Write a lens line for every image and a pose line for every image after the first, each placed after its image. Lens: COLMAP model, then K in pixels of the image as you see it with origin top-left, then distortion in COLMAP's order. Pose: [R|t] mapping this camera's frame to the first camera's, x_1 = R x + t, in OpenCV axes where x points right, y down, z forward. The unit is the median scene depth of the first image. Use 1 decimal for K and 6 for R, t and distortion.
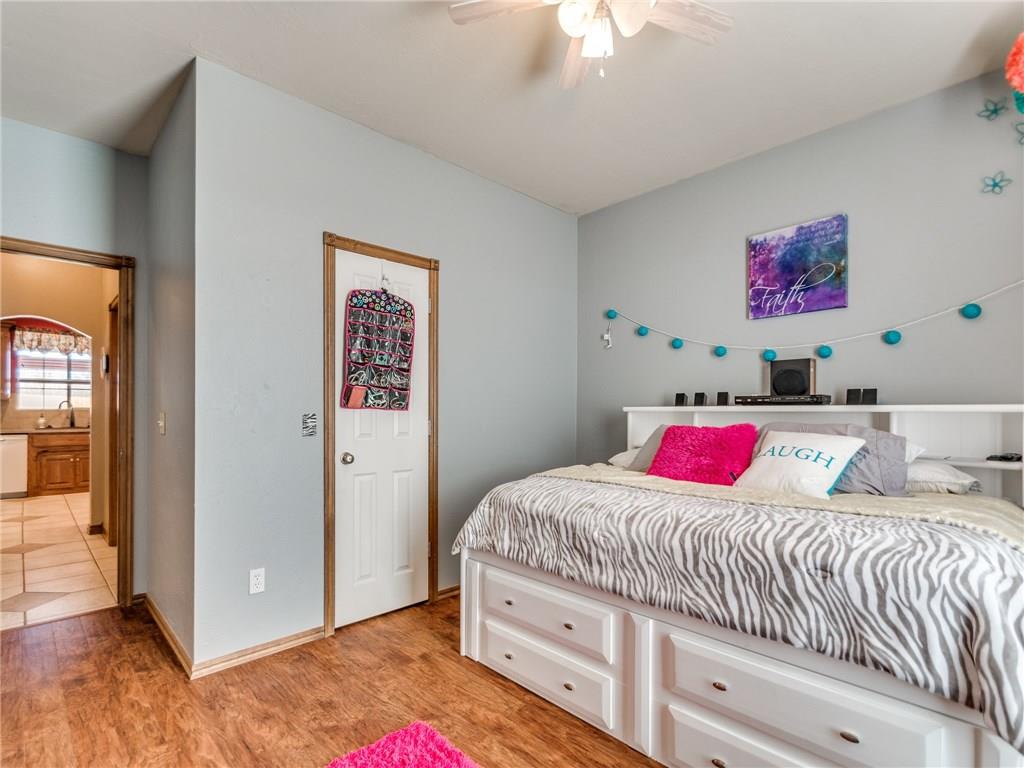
lens RADIAL K [[527.8, 0, 505.4], [0, 527.8, 411.4], [0, 0, 1]] dist [0.011903, -0.005472]
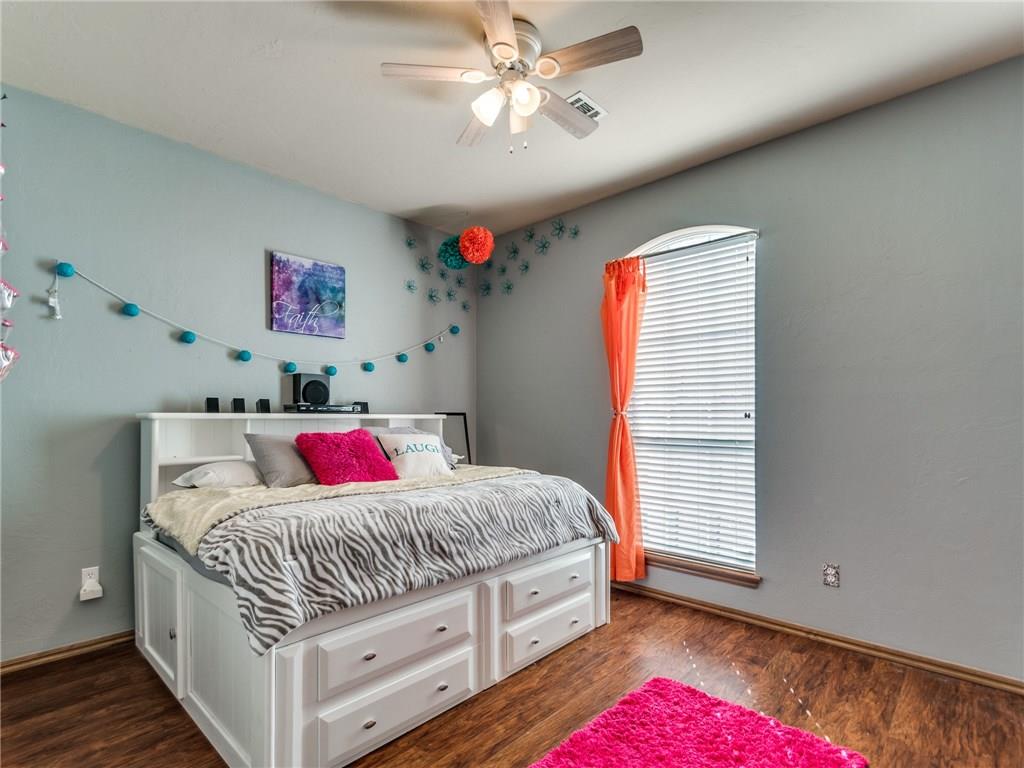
lens RADIAL K [[527.8, 0, 500.2], [0, 527.8, 409.1], [0, 0, 1]] dist [0.011903, -0.005472]
pose [[-0.084632, 0.016324, 0.996279, -0.777110], [0.000361, 0.999866, -0.016352, -0.002583], [-0.996412, -0.001024, -0.084626, 0.825086]]
